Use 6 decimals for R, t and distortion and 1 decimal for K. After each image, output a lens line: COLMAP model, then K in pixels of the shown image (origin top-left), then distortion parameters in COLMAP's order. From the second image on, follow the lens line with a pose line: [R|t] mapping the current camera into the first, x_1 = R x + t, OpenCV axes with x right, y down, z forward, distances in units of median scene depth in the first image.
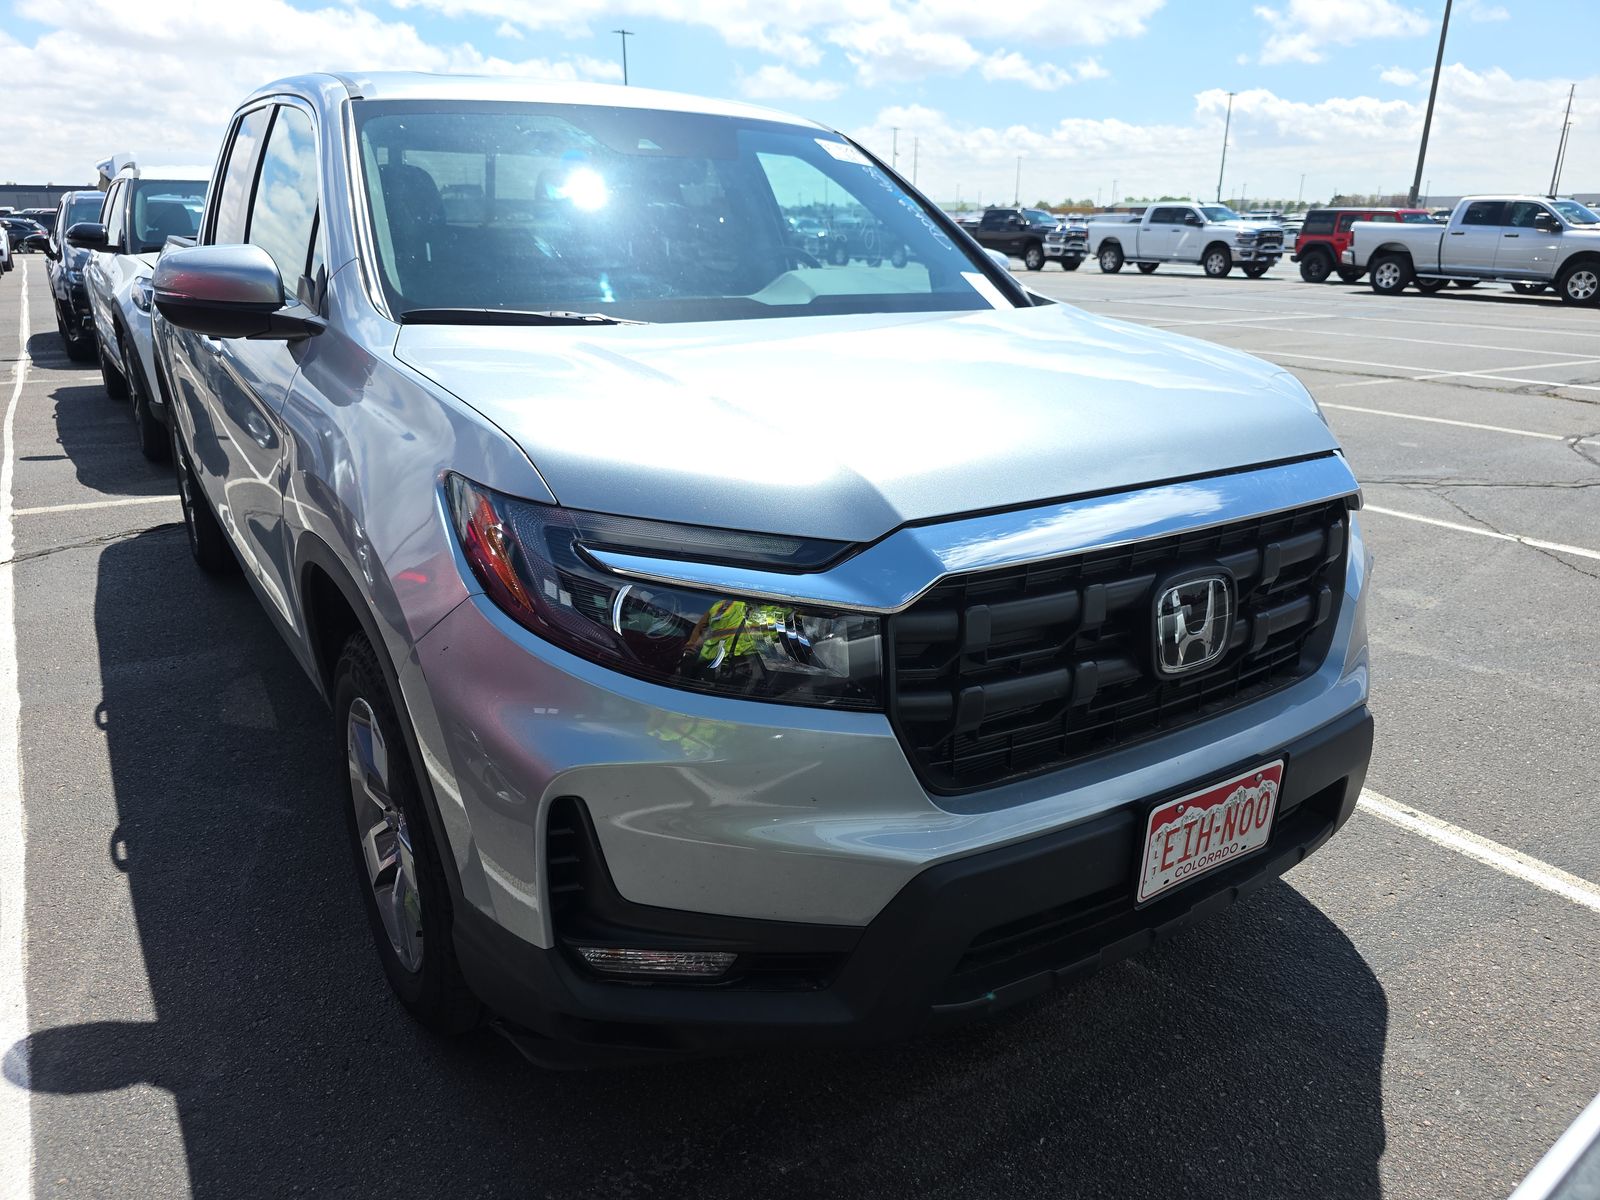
lens RADIAL K [[1080.4, 0, 786.8], [0, 1080.4, 594.7], [0, 0, 1]] dist [0.041365, -0.041599]
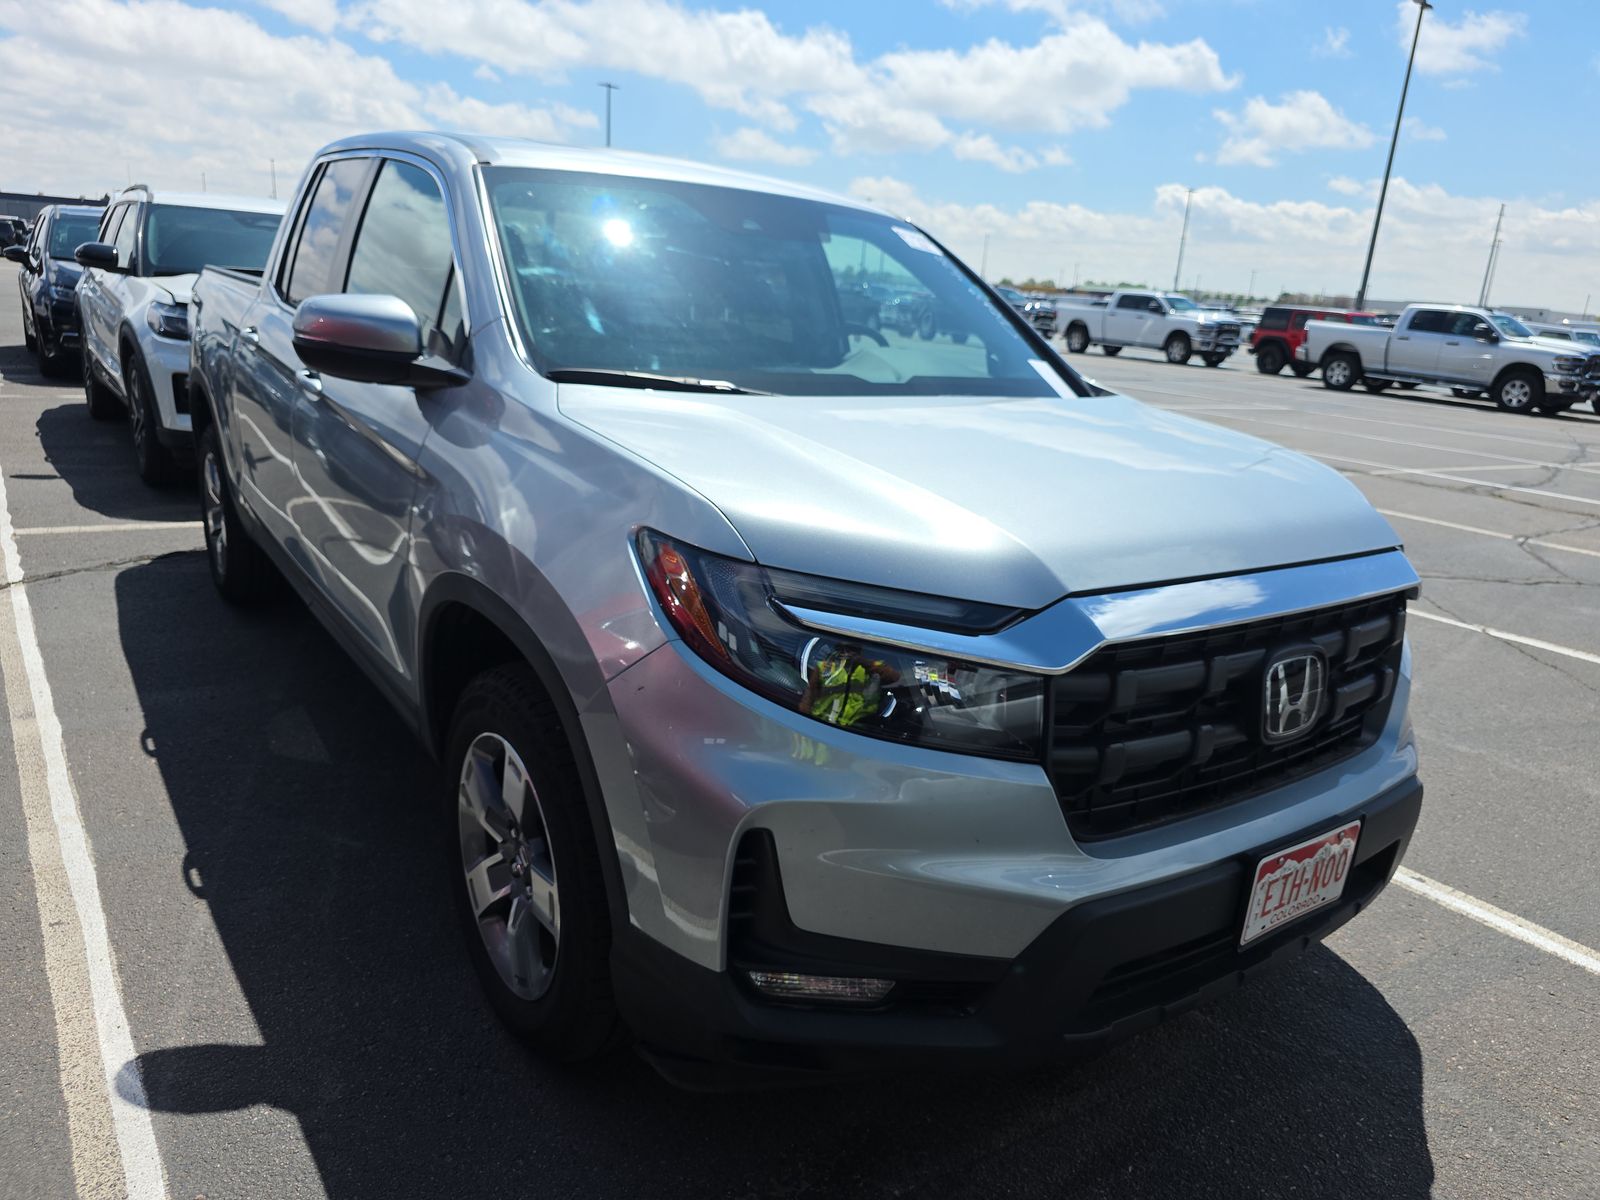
lens RADIAL K [[1083.2, 0, 820.5], [0, 1083.2, 605.0], [0, 0, 1]] dist [0.042006, -0.044766]
pose [[0.996266, 0.047553, 0.072068, -0.145497], [-0.044431, 0.998029, -0.044323, 0.003815], [-0.074033, 0.040956, 0.996414, -0.066452]]
